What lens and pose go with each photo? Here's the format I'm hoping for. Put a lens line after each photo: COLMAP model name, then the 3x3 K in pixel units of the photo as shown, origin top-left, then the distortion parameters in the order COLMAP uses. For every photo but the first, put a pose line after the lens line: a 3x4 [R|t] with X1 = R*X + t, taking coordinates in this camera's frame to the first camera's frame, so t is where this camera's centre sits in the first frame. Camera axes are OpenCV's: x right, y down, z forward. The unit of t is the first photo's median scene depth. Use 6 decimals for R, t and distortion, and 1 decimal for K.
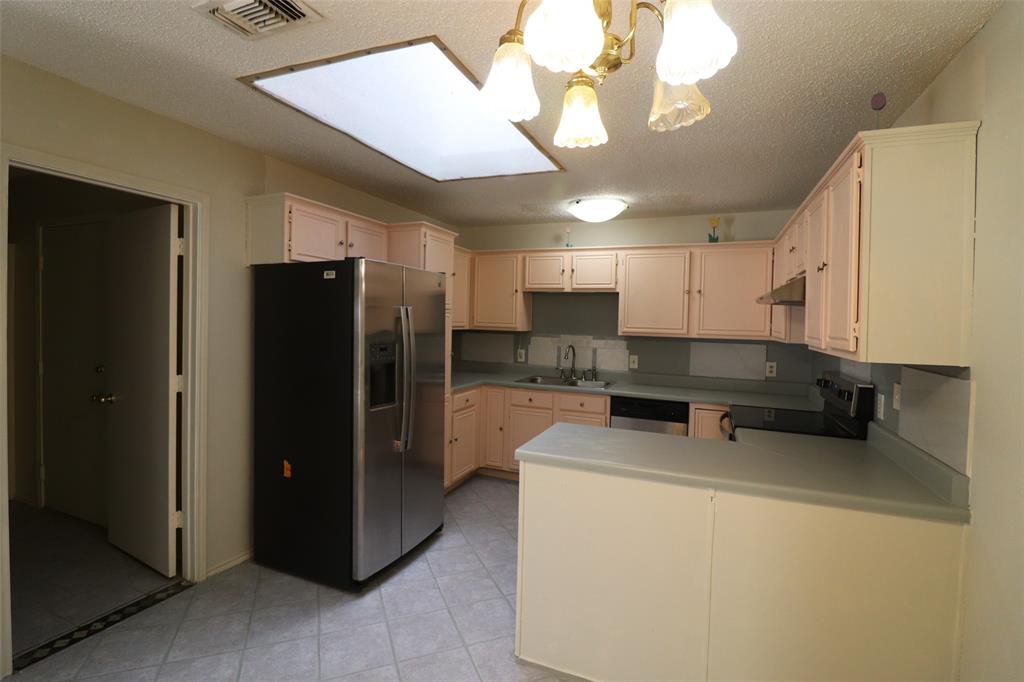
lens RADIAL K [[478.6, 0, 512.8], [0, 478.6, 331.0], [0, 0, 1]] dist [0.001156, -0.014916]
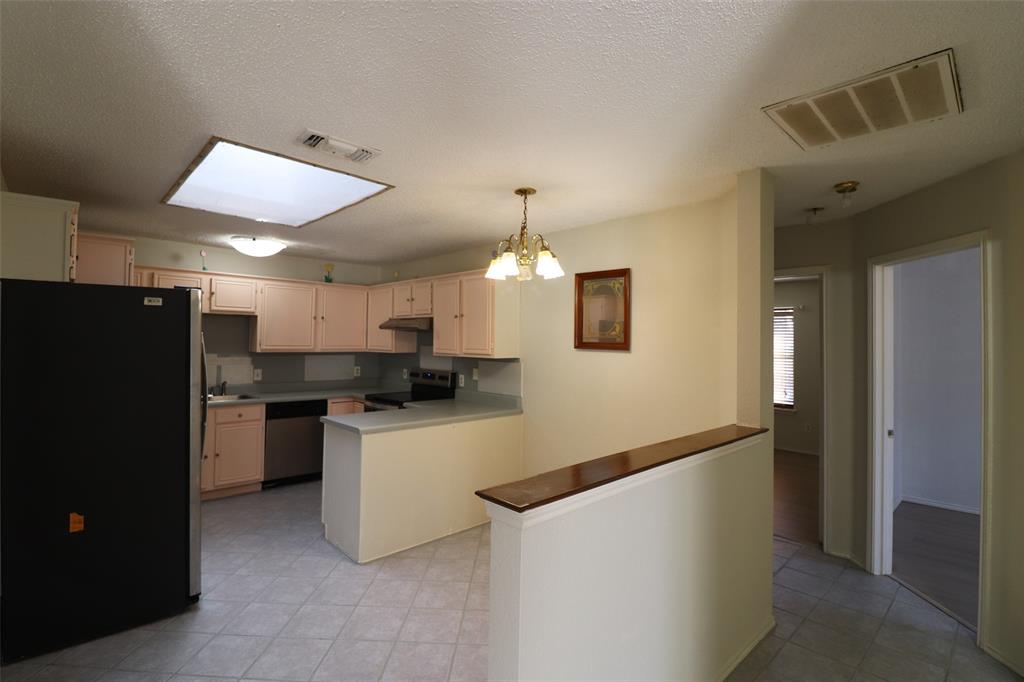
lens RADIAL K [[478.6, 0, 512.8], [0, 478.6, 331.0], [0, 0, 1]] dist [0.001156, -0.014916]
pose [[0.407763, 0.001265, 0.913087, -0.591400], [0.018393, 0.999785, -0.009599, -0.020485], [-0.912903, 0.020708, 0.407652, -0.043841]]
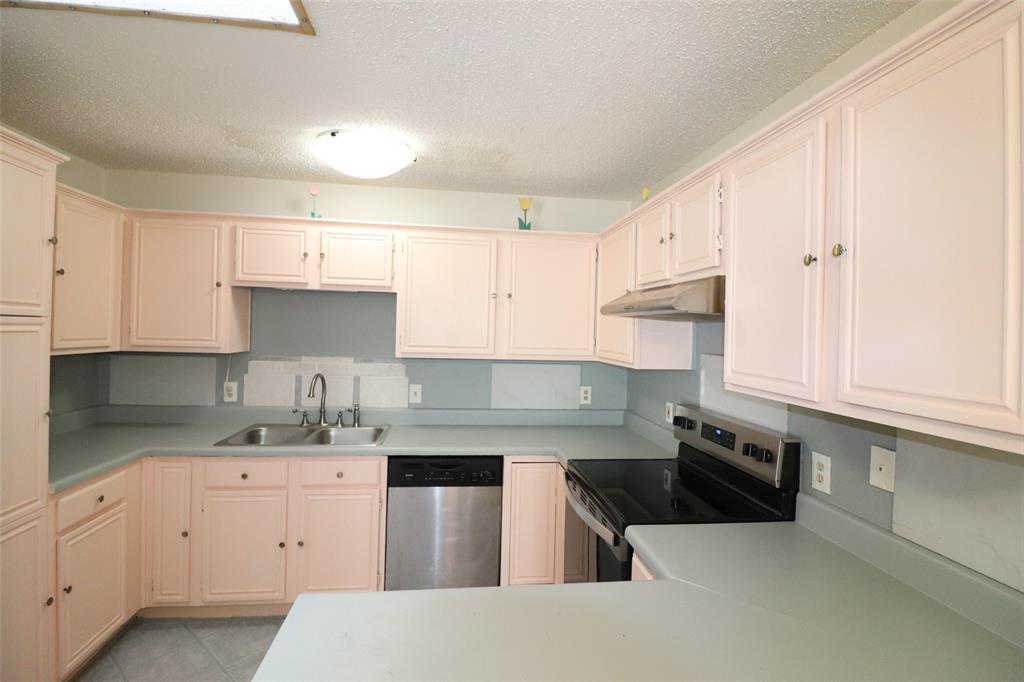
lens RADIAL K [[478.6, 0, 512.8], [0, 478.6, 331.0], [0, 0, 1]] dist [0.001156, -0.014916]
pose [[0.868584, -0.002097, 0.495537, 0.032736], [0.006862, 0.999946, -0.007797, -0.021603], [-0.495494, 0.010173, 0.868552, 0.344829]]
